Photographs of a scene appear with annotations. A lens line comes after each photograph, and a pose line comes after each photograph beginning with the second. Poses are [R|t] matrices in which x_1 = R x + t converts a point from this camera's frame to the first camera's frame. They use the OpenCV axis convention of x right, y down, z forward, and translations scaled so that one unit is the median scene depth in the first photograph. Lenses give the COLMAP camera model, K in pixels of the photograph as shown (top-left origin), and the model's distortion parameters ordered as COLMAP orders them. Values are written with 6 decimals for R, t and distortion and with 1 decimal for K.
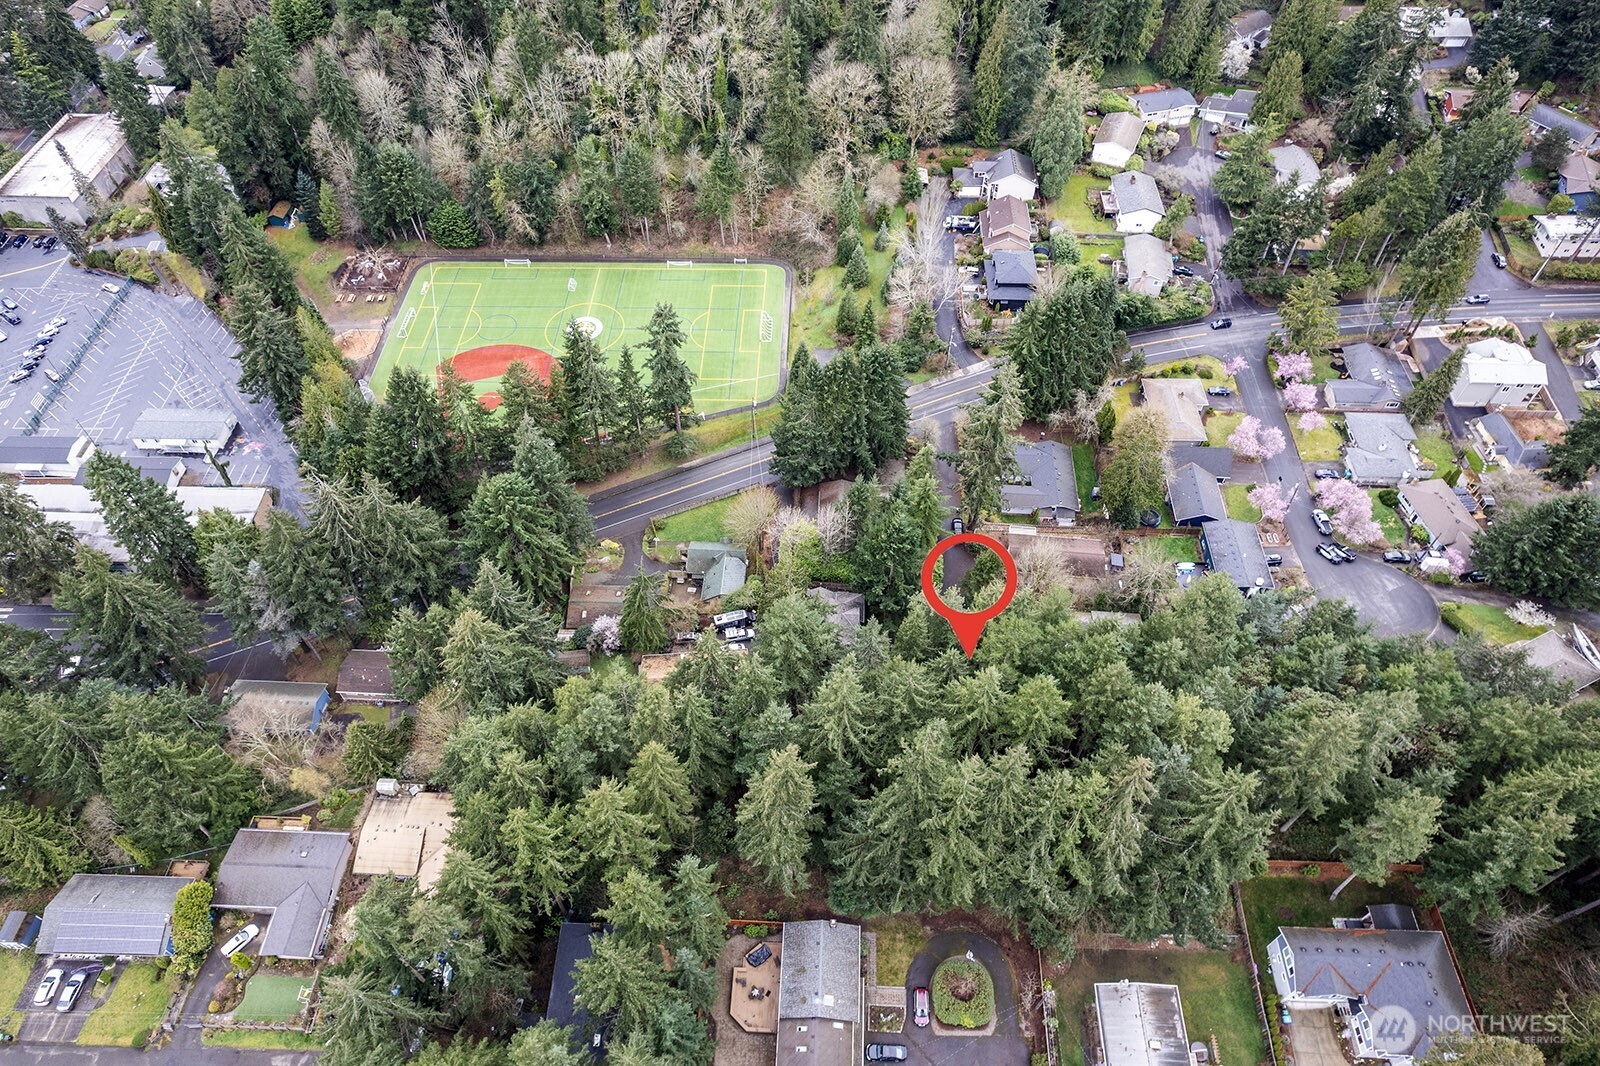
lens RADIAL K [[1028.9, 0, 782.9], [0, 1028.9, 523.3], [0, 0, 1]] dist [-0.066628, 0.057702]
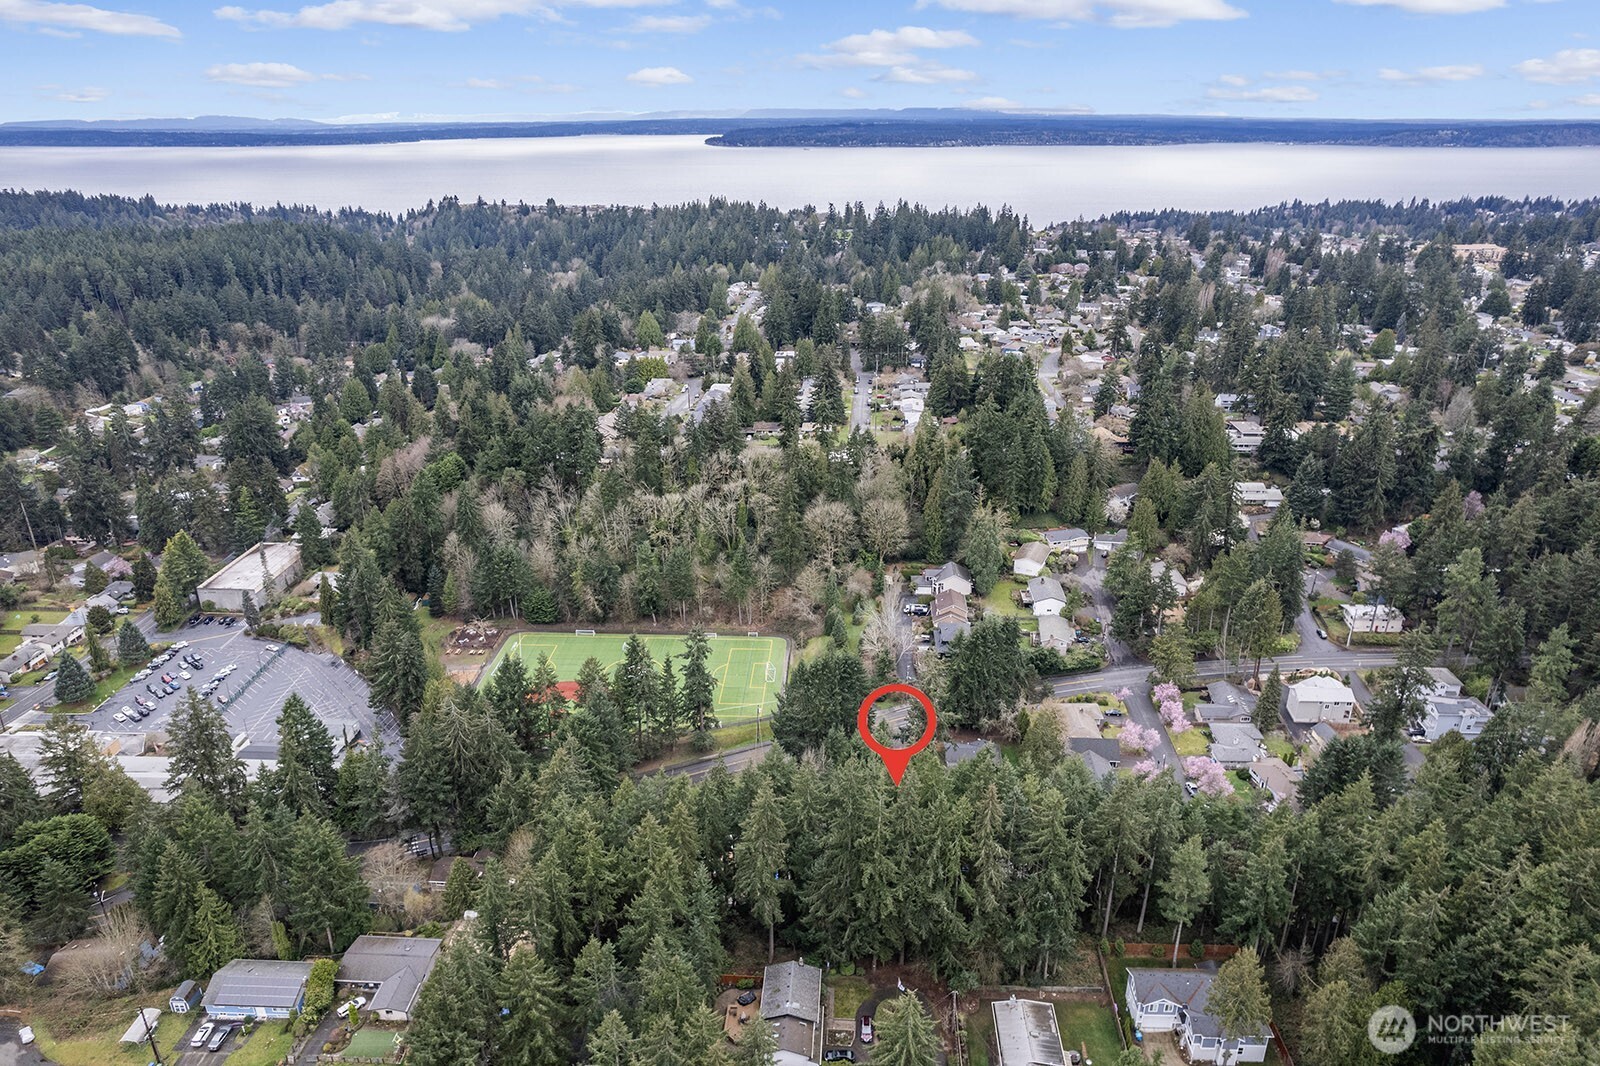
lens RADIAL K [[1028.9, 0, 807.7], [0, 1028.9, 534.4], [0, 0, 1]] dist [-0.066628, 0.057702]
pose [[0.999967, 0.006937, 0.004109, 0.024411], [-0.004160, 0.880468, -0.474088, 0.269549], [-0.006907, 0.474055, 0.880468, -0.245498]]
